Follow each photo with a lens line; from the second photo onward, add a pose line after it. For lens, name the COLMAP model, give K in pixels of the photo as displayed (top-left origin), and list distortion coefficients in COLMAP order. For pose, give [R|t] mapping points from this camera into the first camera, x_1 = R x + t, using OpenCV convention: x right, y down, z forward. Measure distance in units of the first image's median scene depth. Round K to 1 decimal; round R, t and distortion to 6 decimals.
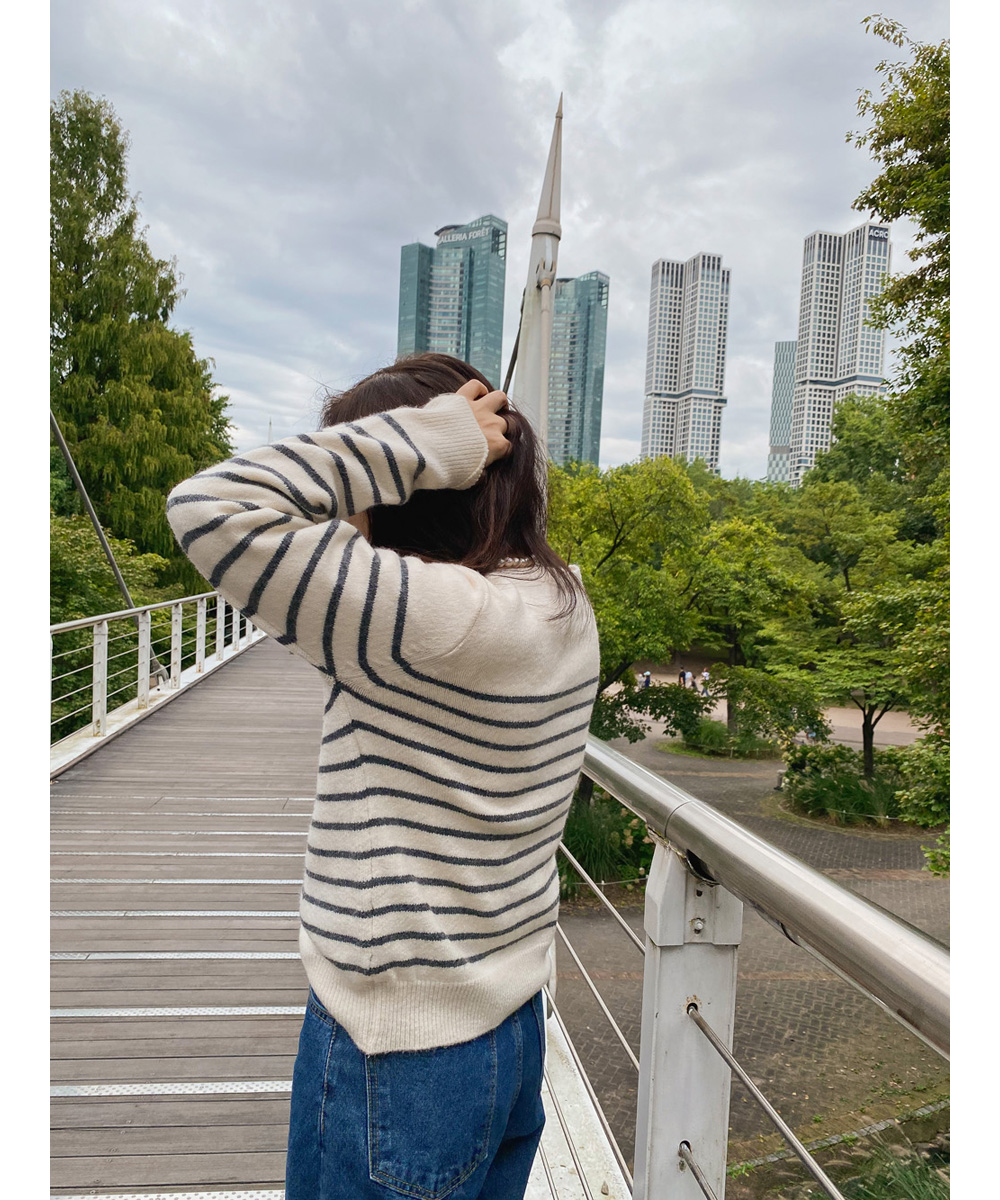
lens RADIAL K [[947.4, 0, 500.0], [0, 947.4, 600.0], [0, 0, 1]] dist [0.038383, -0.006990]
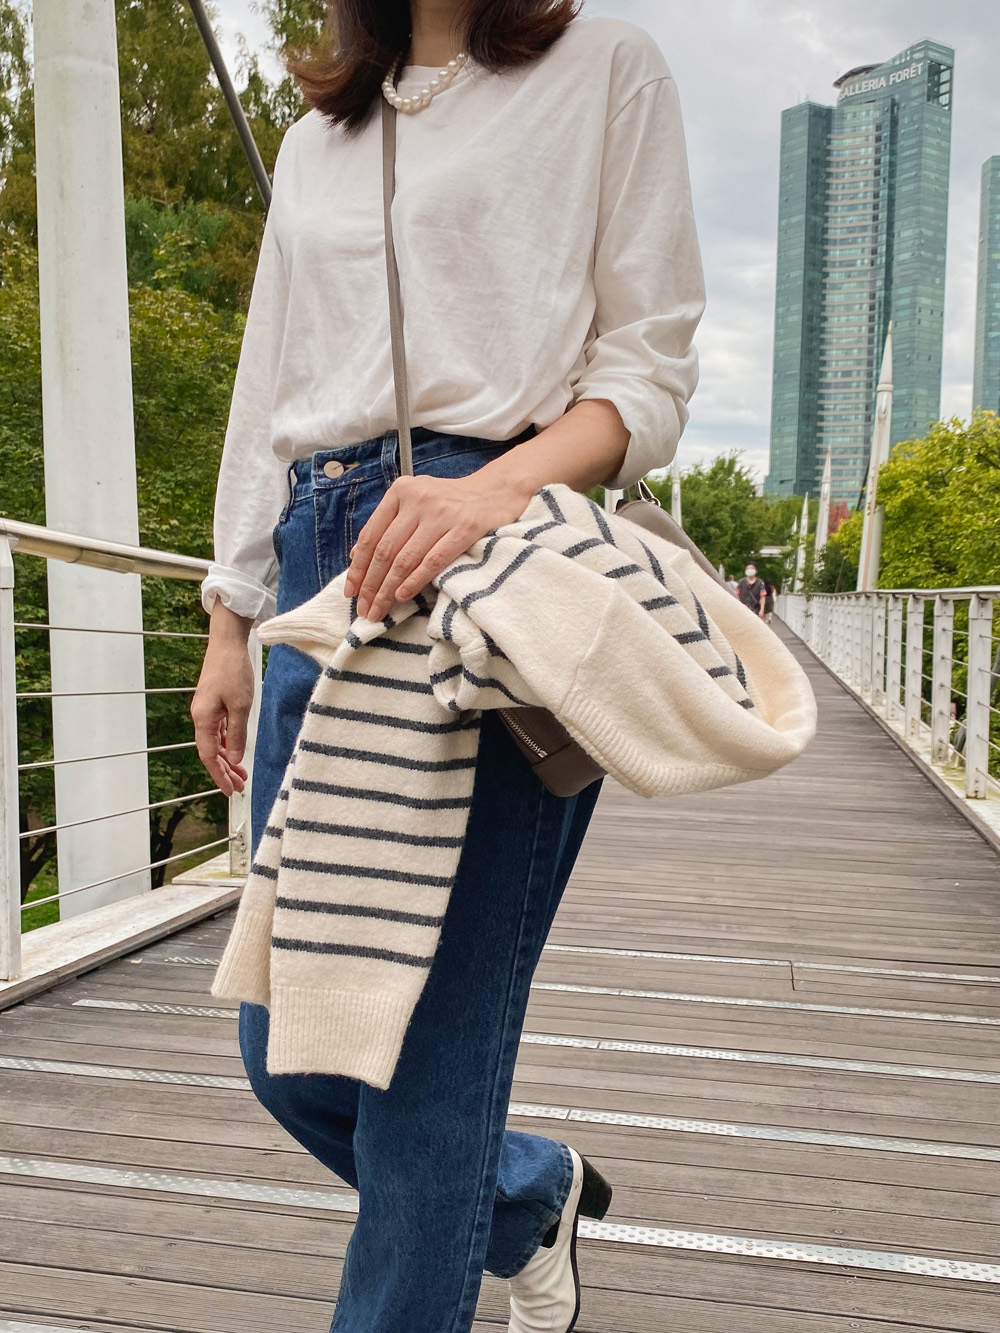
lens RADIAL K [[1380.3, 0, 485.1], [0, 1380.3, 667.4], [0, 0, 1]] dist [0.089719, -0.176932]
pose [[0.952826, -0.014750, -0.303158, -0.040149], [0.014767, 0.999888, -0.002239, 0.020183], [0.303157, -0.002344, 0.952938, 0.097033]]
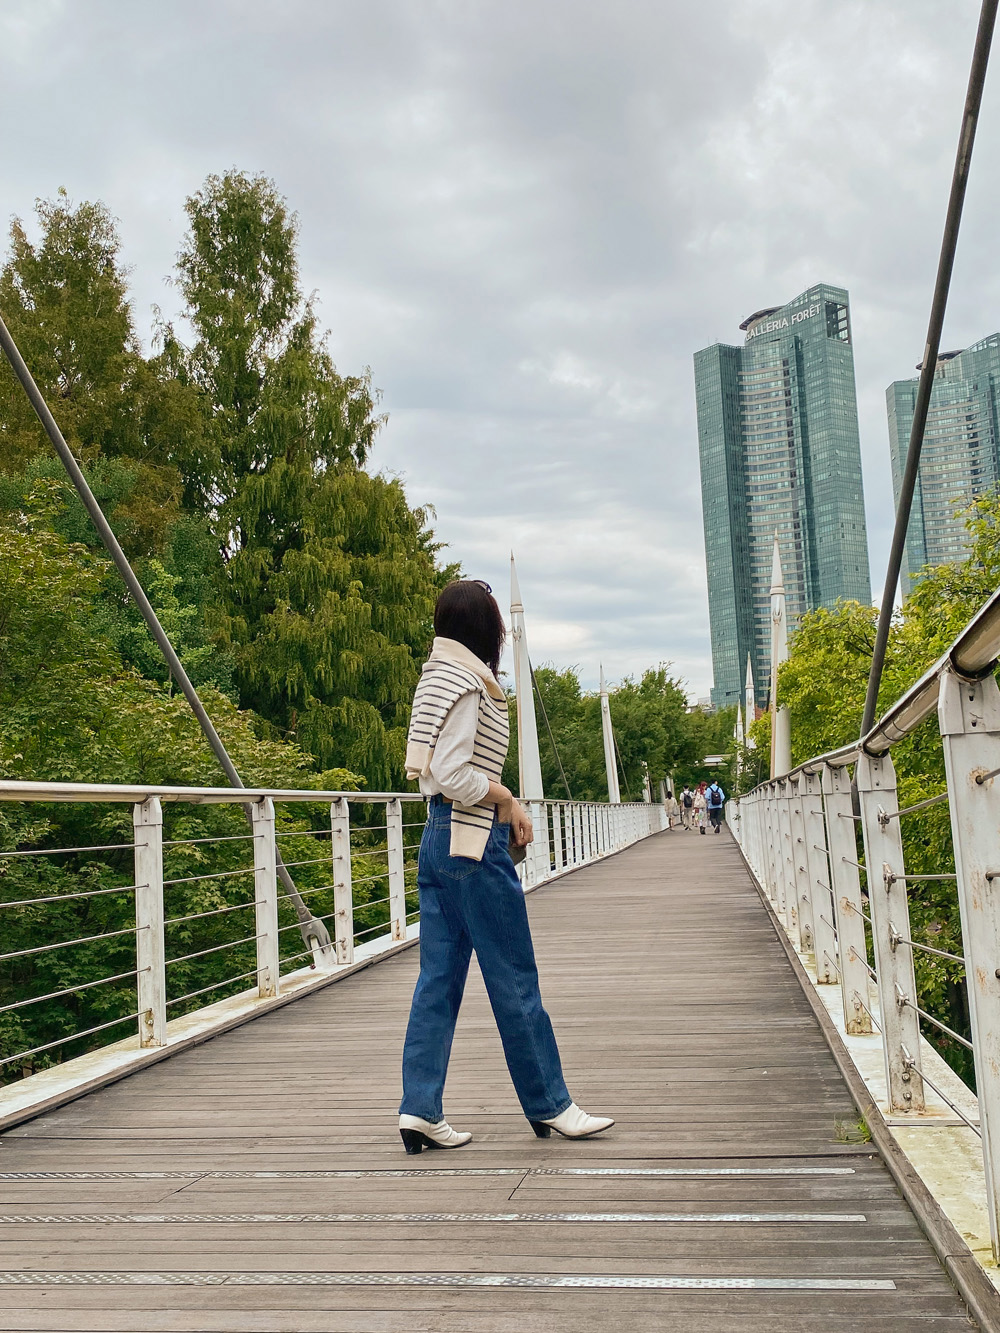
lens RADIAL K [[1359.8, 0, 500.0], [0, 1359.8, 666.5], [0, 0, 1]] dist [0.185401, -0.560225]
pose [[0.957225, -0.125064, -0.260921, -0.017161], [0.082999, 0.982548, -0.166463, 0.025831], [0.277186, 0.137686, 0.950900, 0.113455]]
